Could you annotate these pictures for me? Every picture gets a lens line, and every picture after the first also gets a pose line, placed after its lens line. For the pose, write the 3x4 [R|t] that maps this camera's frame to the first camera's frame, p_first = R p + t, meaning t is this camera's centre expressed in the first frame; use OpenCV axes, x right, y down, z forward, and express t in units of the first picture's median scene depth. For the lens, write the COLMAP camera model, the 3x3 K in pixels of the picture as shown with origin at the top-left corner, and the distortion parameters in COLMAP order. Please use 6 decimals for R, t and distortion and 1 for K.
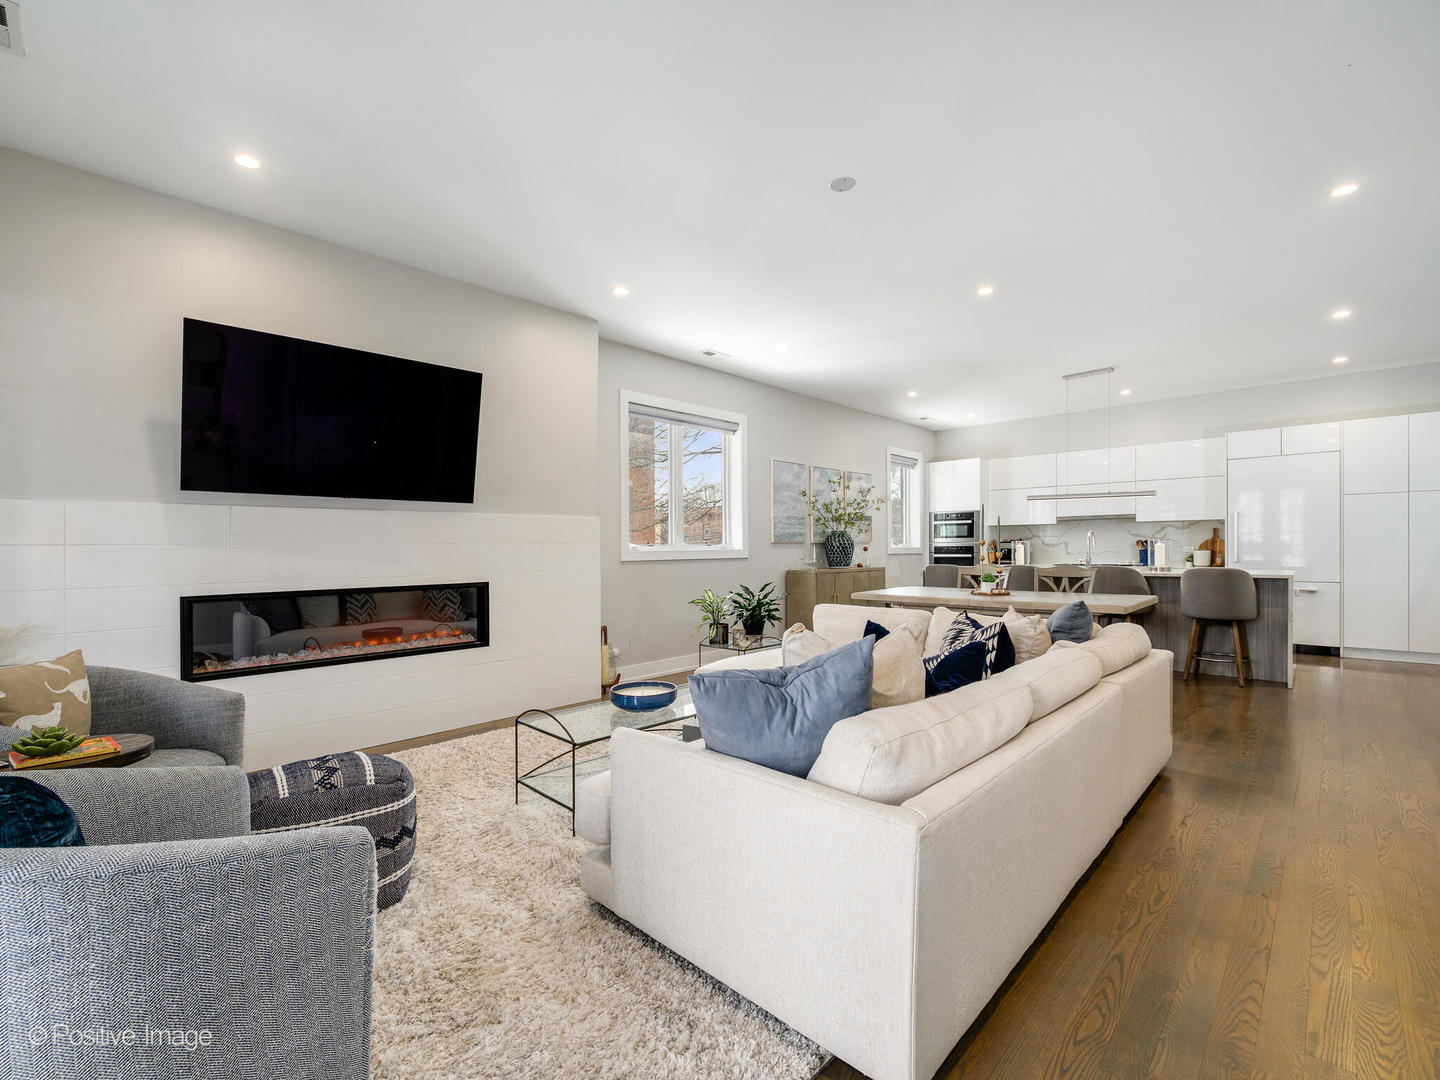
lens RADIAL K [[649.3, 0, 712.4], [0, 649.3, 549.8], [0, 0, 1]] dist [0.002065, 0.000180]
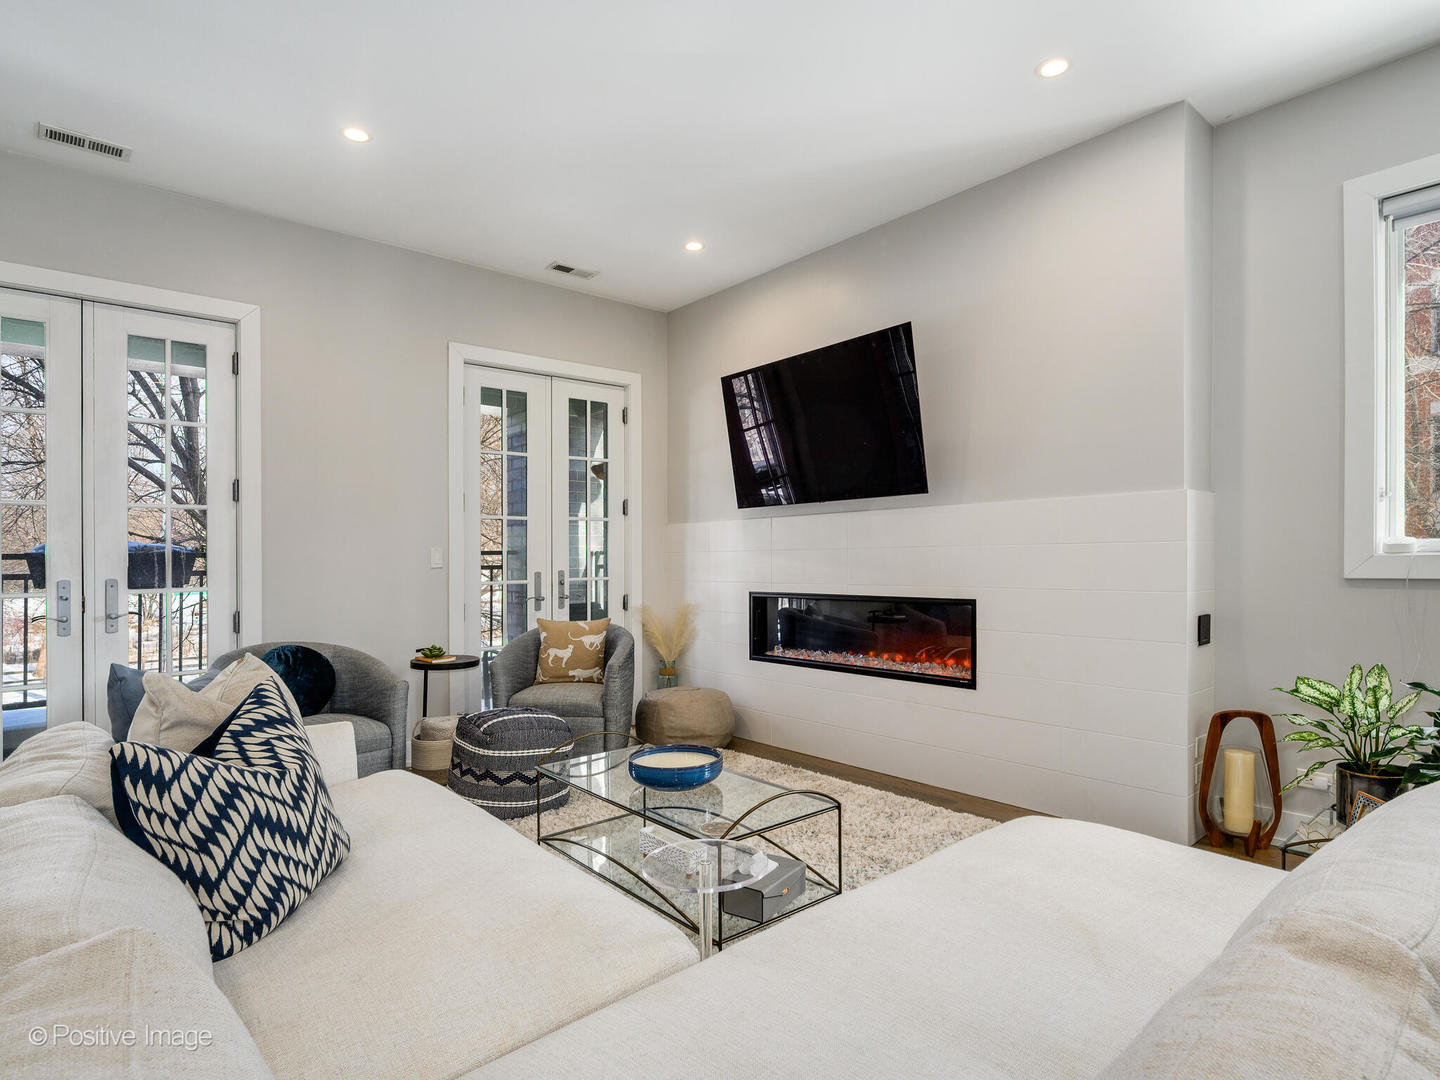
lens RADIAL K [[778.4, 0, 740.9], [0, 778.4, 551.6], [0, 0, 1]] dist [0.001369, 0.000494]
pose [[-0.064112, -0.004793, -0.997931, 0.517984], [0.004858, 0.999975, -0.005115, 0.000094], [0.997931, -0.005176, -0.064087, 0.797810]]
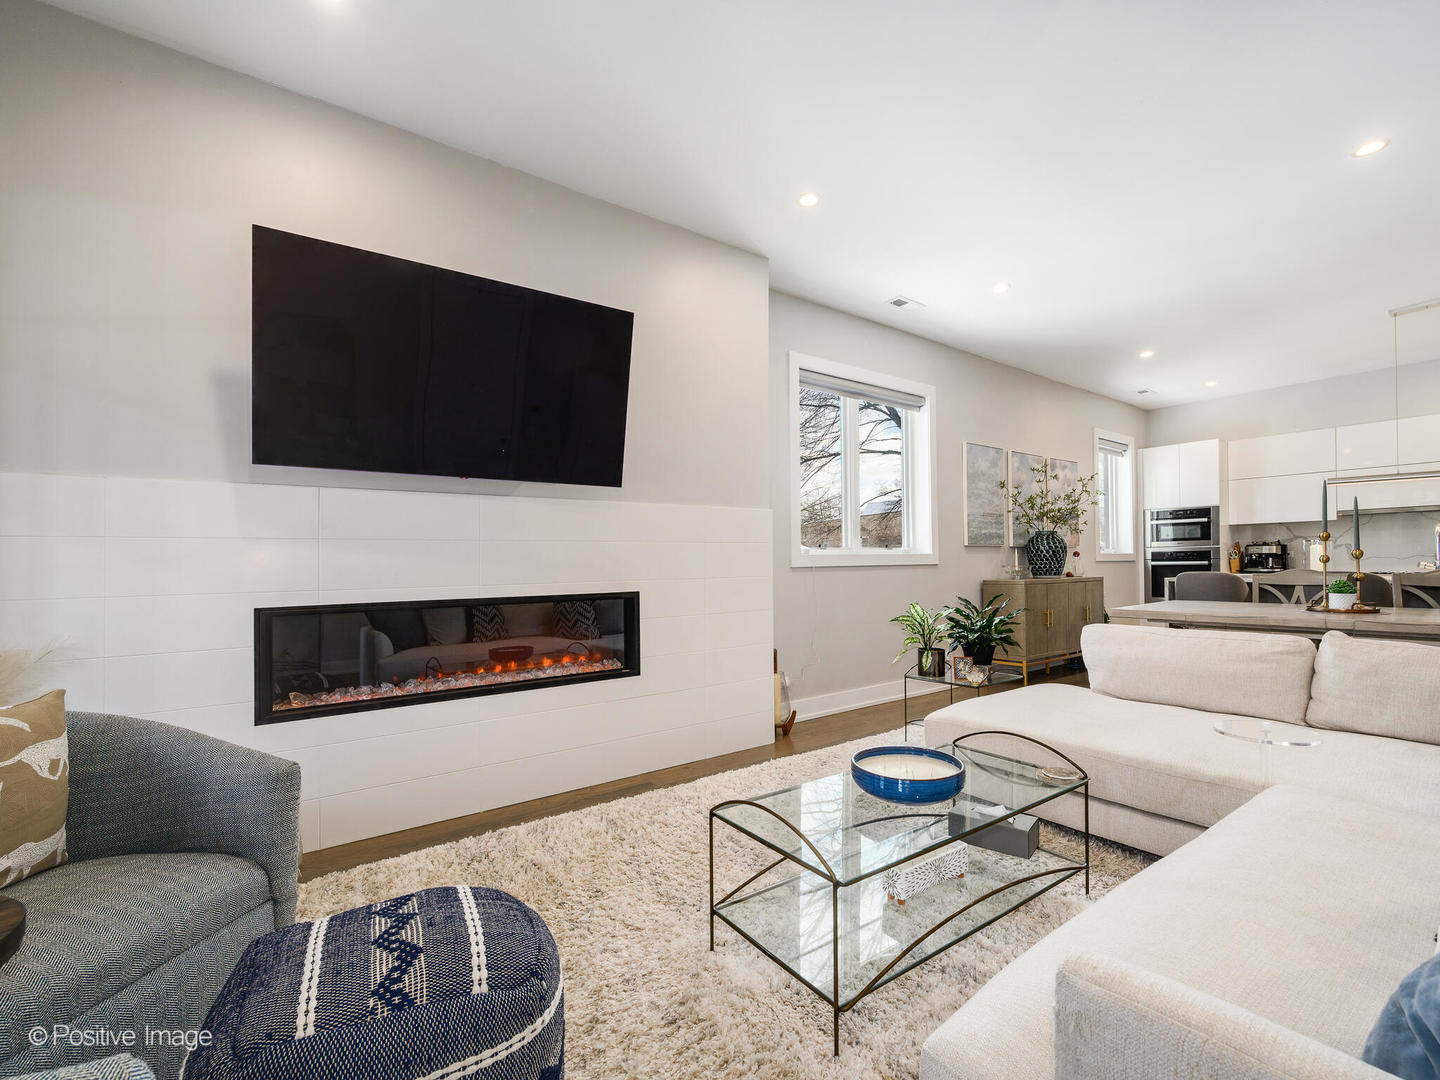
lens RADIAL K [[649.3, 0, 722.6], [0, 649.3, 553.7], [0, 0, 1]] dist [0.002065, 0.000180]
pose [[0.987562, -0.008524, -0.156996, -0.126287], [0.005646, 0.999808, -0.018766, 0.019592], [0.157126, 0.017646, 0.987421, 0.256398]]
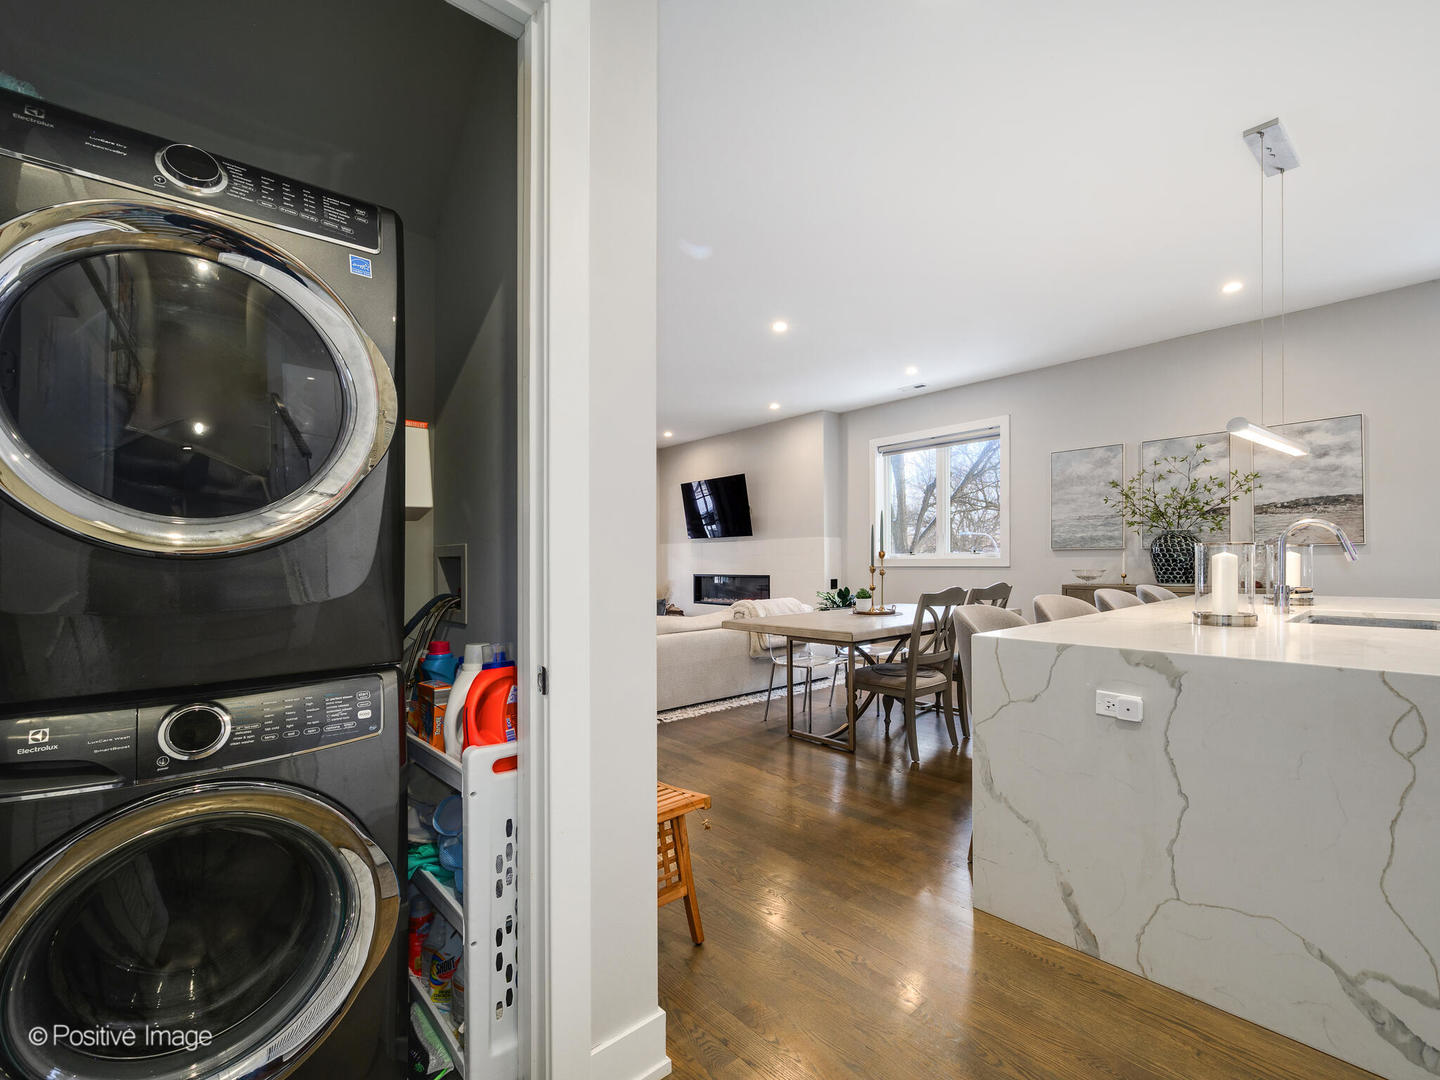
lens RADIAL K [[649.3, 0, 721.3], [0, 649.3, 549.4], [0, 0, 1]] dist [0.002065, 0.000180]
pose [[-0.084442, -0.009450, -0.996384, 1.573657], [0.006409, 0.999929, -0.010027, -0.009007], [0.996408, -0.007233, -0.084375, 1.016834]]
